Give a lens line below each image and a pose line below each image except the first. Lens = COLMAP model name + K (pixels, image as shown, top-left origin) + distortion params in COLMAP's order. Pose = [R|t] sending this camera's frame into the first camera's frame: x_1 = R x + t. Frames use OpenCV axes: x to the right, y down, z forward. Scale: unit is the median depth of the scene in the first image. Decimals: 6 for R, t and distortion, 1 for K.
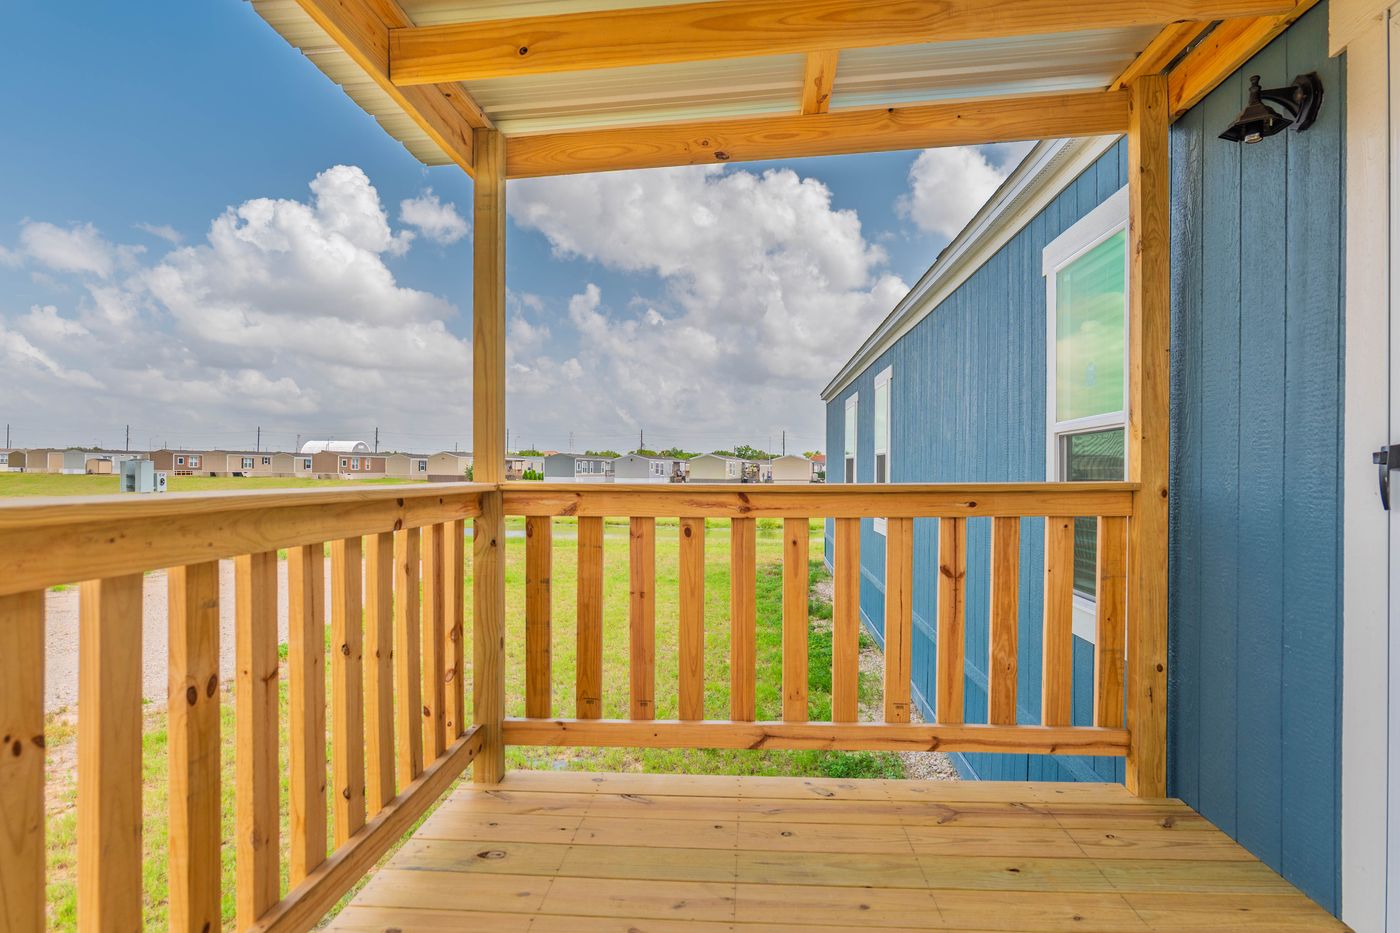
lens RADIAL K [[814.5, 0, 699.8], [0, 814.5, 472.0], [0, 0, 1]] dist [-0.032532, 0.020387]
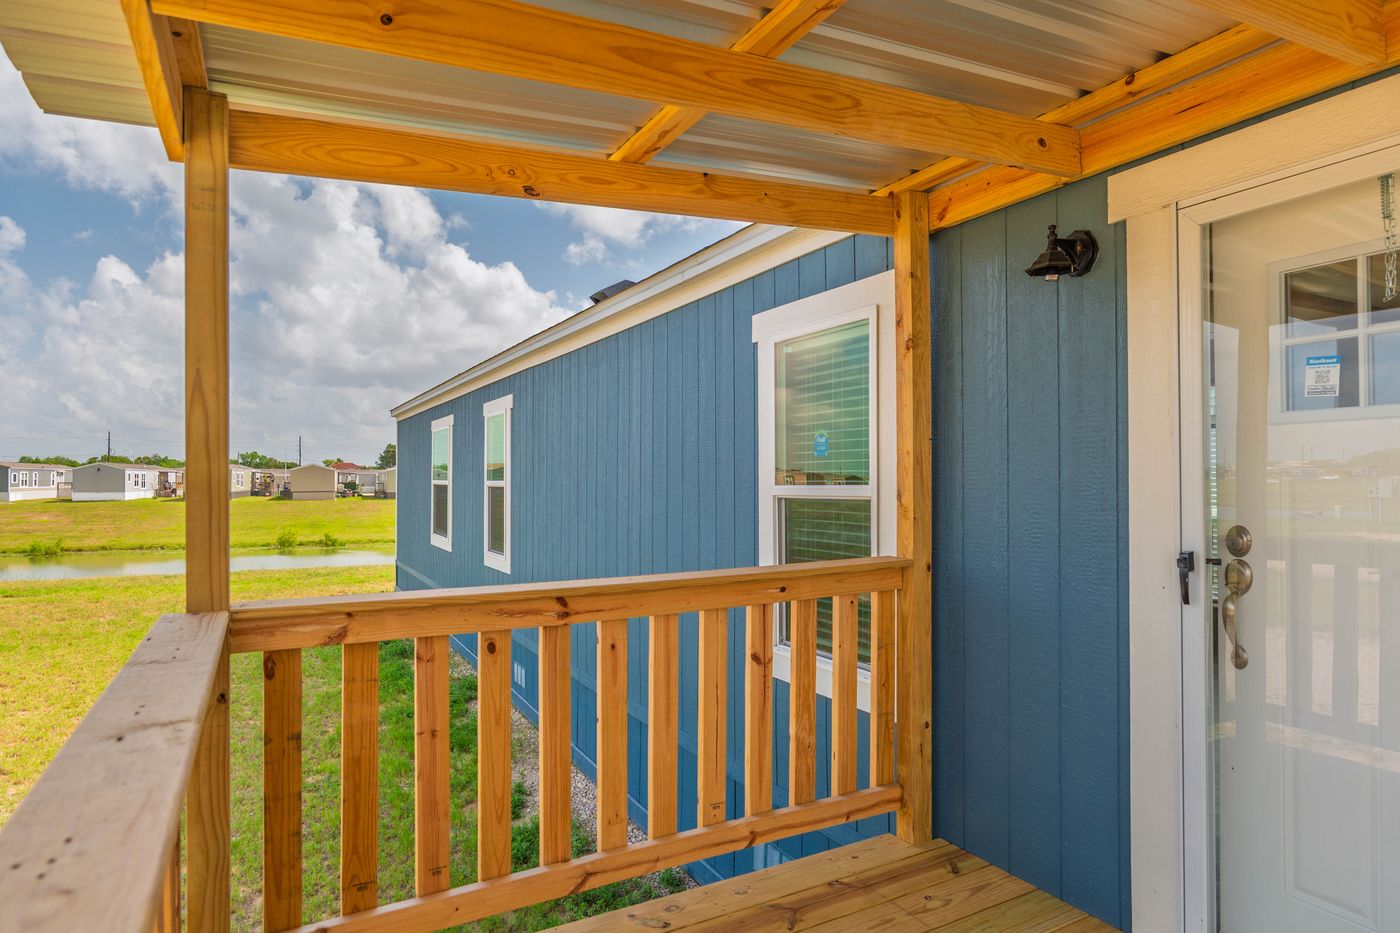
lens RADIAL K [[814.5, 0, 697.2], [0, 814.5, 472.4], [0, 0, 1]] dist [-0.032532, 0.020387]
pose [[0.846198, -0.003643, 0.532856, -0.279591], [0.008132, 0.999948, -0.006077, -0.096822], [-0.532806, 0.009476, 0.846184, 0.211960]]
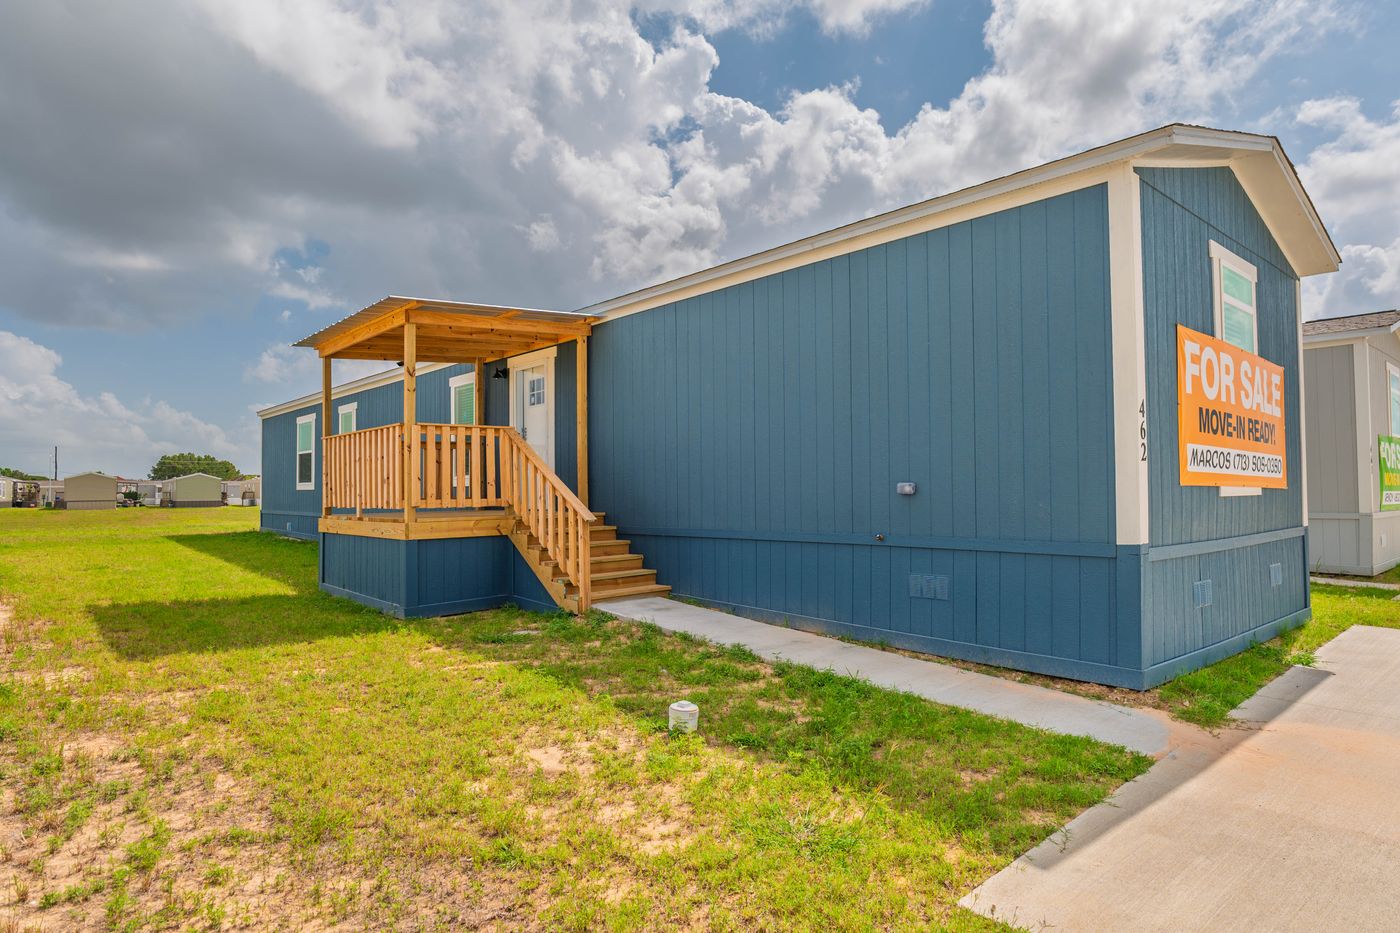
lens RADIAL K [[814.5, 0, 695.6], [0, 814.5, 468.6], [0, 0, 1]] dist [-0.032532, 0.020387]
pose [[0.705170, 0.004262, 0.709026, -1.765638], [0.017480, 0.999574, -0.023393, 0.278191], [-0.708823, 0.028890, 0.704794, -2.968783]]
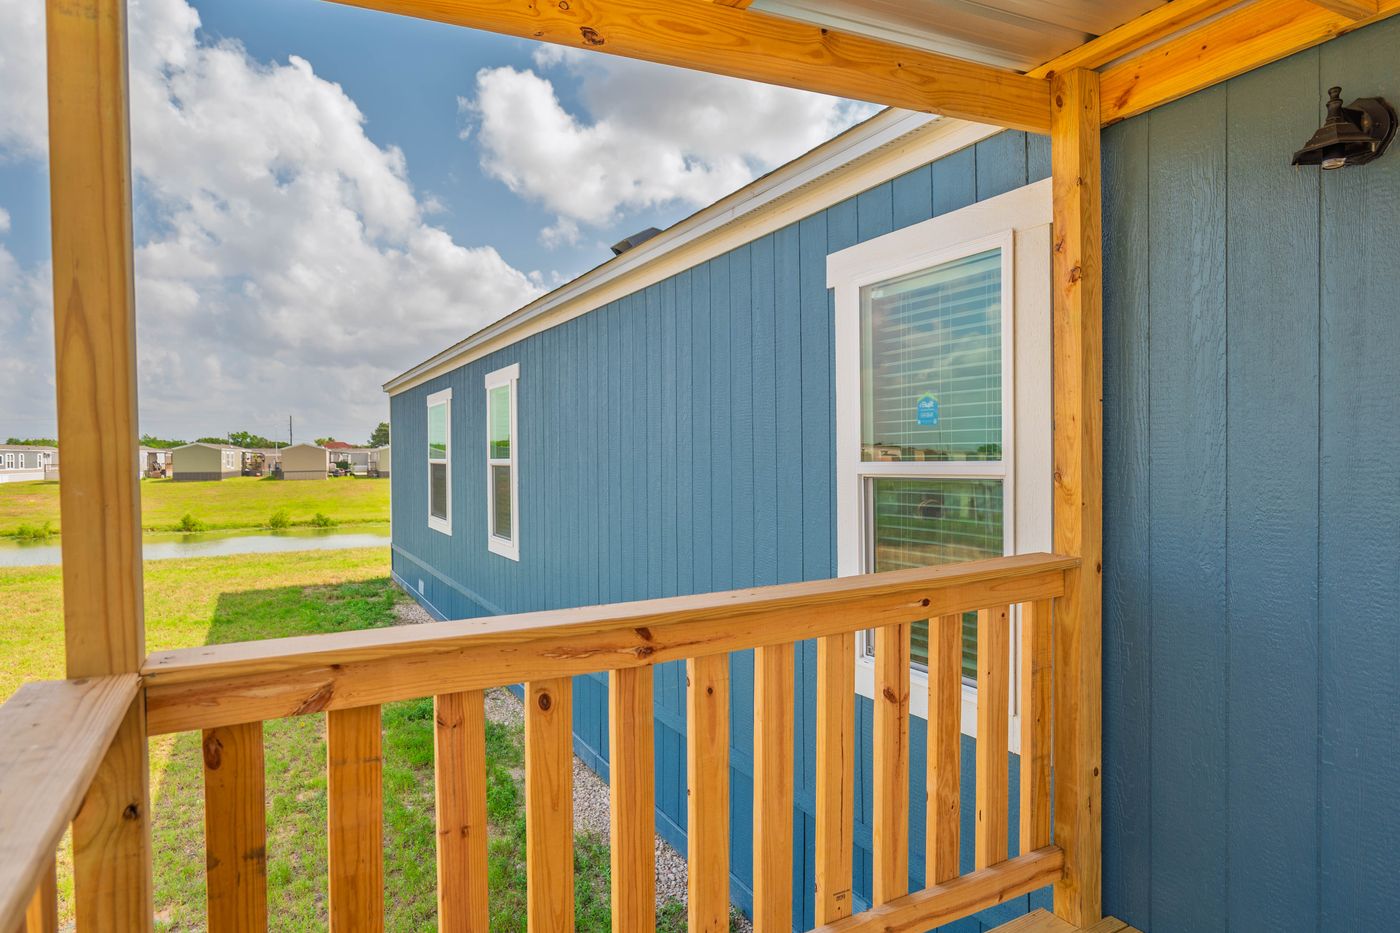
lens RADIAL K [[814.5, 0, 697.1], [0, 814.5, 470.6], [0, 0, 1]] dist [-0.032532, 0.020387]
pose [[0.841715, -0.025266, 0.539330, -0.229818], [0.016454, 0.999641, 0.021152, -0.097472], [-0.539671, -0.008930, 0.841829, 0.490713]]
